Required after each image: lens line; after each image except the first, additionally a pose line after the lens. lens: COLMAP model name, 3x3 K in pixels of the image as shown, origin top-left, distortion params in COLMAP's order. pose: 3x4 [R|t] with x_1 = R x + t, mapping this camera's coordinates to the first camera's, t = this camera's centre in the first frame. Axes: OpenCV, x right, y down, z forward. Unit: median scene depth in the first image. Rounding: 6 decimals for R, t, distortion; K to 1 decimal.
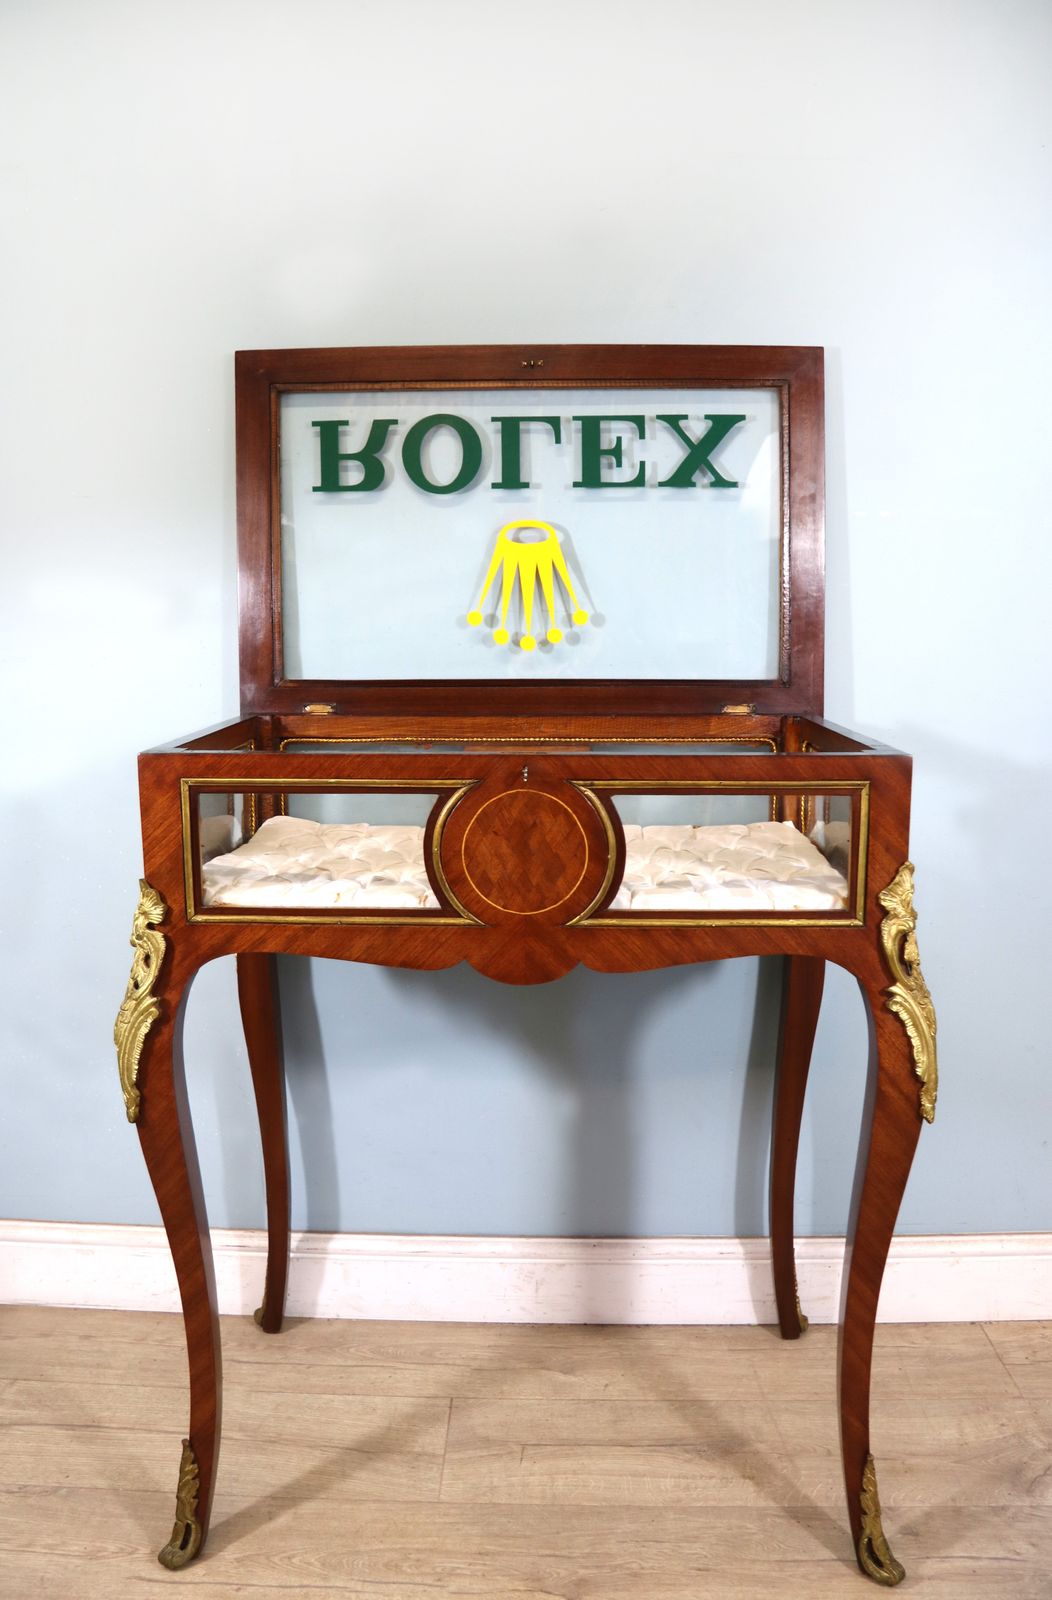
lens RADIAL K [[1274.1, 0, 502.3], [0, 1274.1, 806.6], [0, 0, 1]] dist [-0.180511, 0.134543]
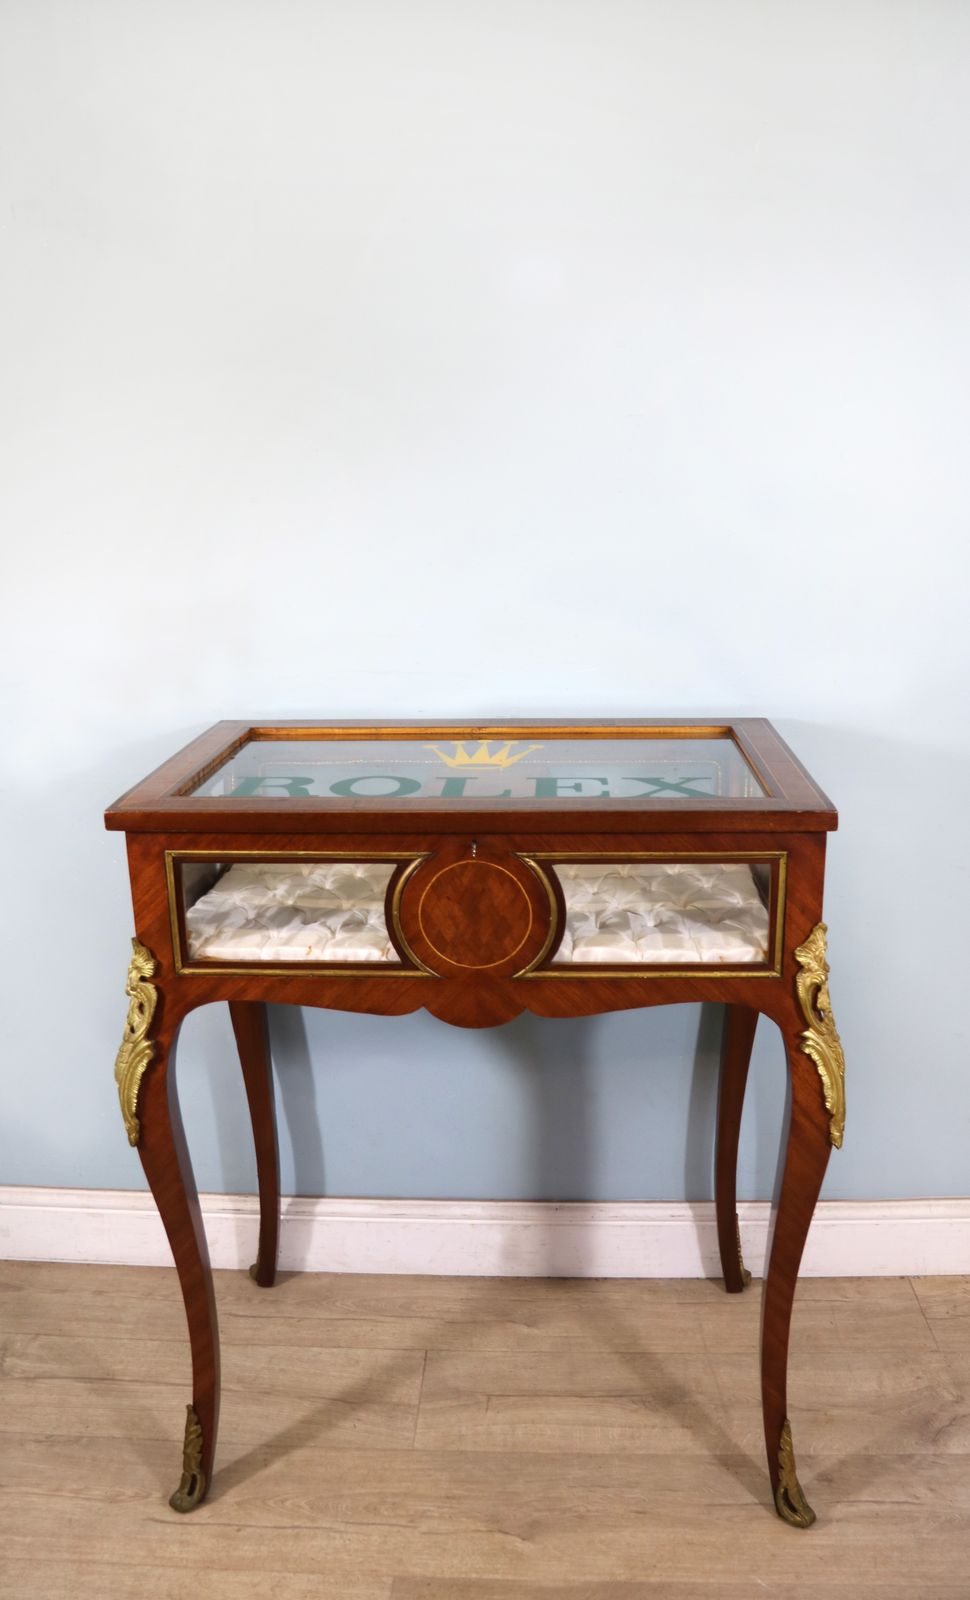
lens RADIAL K [[1280.3, 0, 485.0], [0, 1280.3, 800.0], [0, 0, 1]] dist [-0.167808, 0.125207]
pose [[0.999886, -0.008062, -0.012788, 0.040834], [0.009296, 0.994994, 0.099503, -0.172783], [0.011922, -0.099611, 0.994955, -0.101628]]
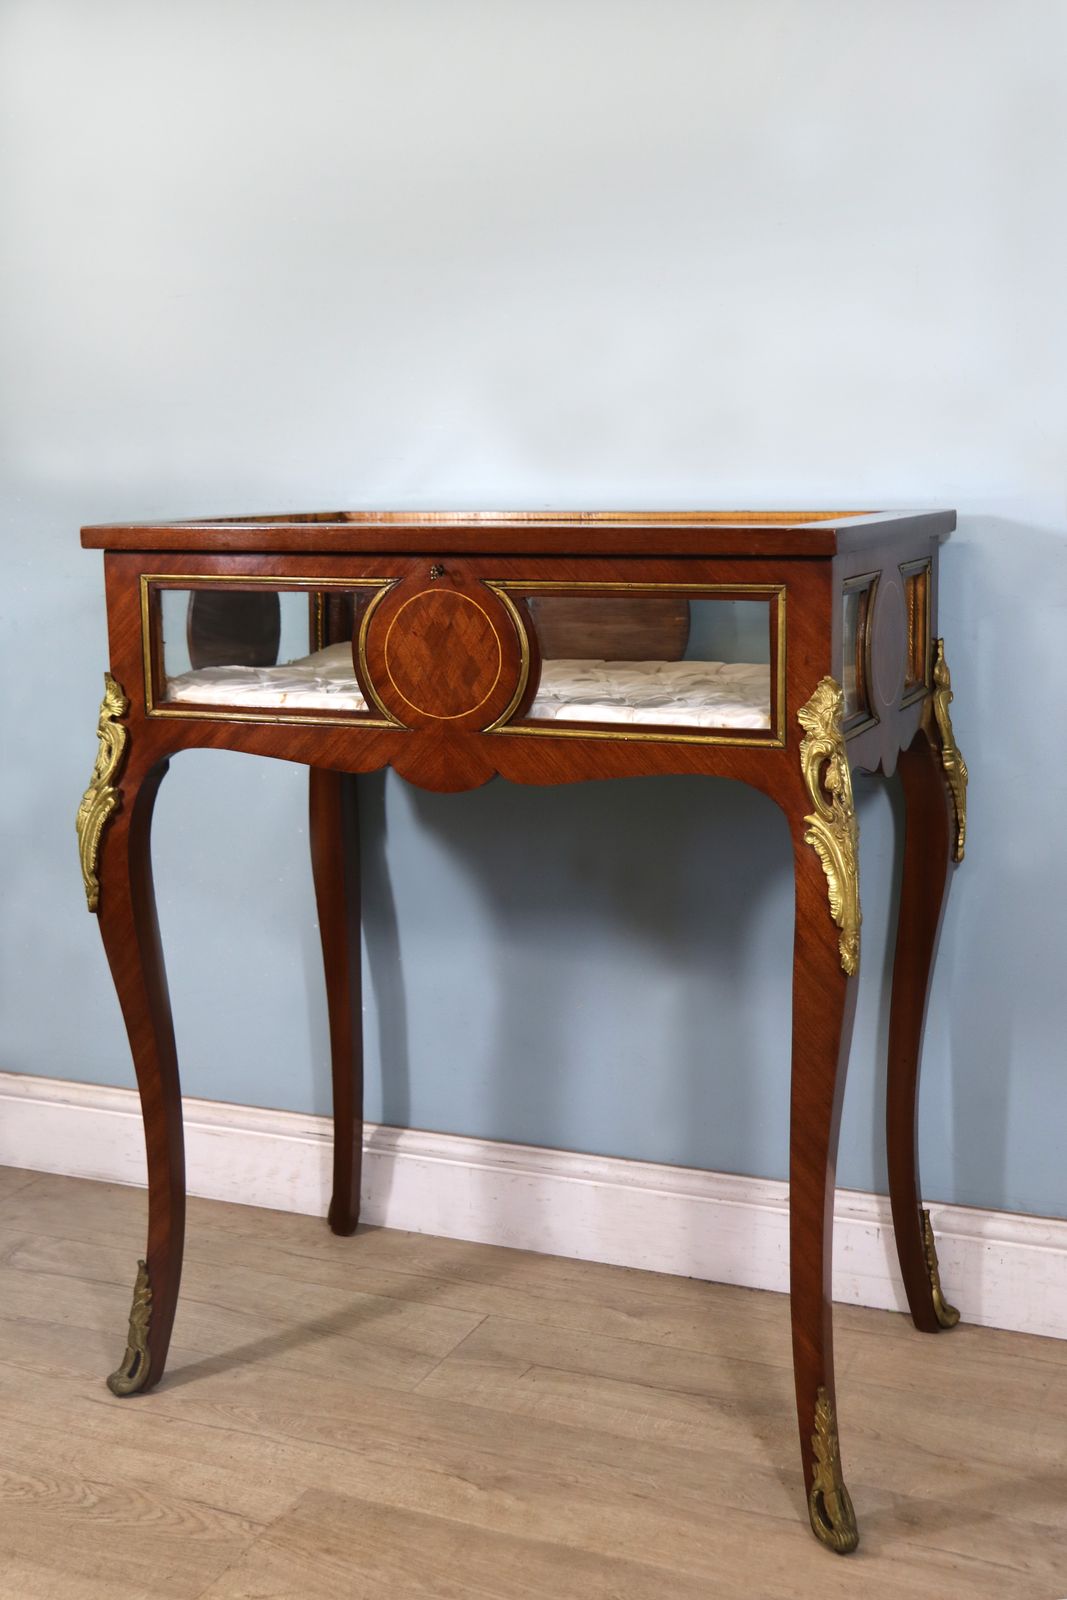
lens RADIAL K [[1968.7, 0, 498.3], [0, 1968.7, 796.5], [0, 0, 1]] dist [-0.027111, 0.319820]
pose [[0.927198, 0.054179, -0.370633, 0.614517], [-0.046493, 0.998479, 0.029647, 0.096579], [0.371675, -0.010257, 0.928306, -0.382888]]
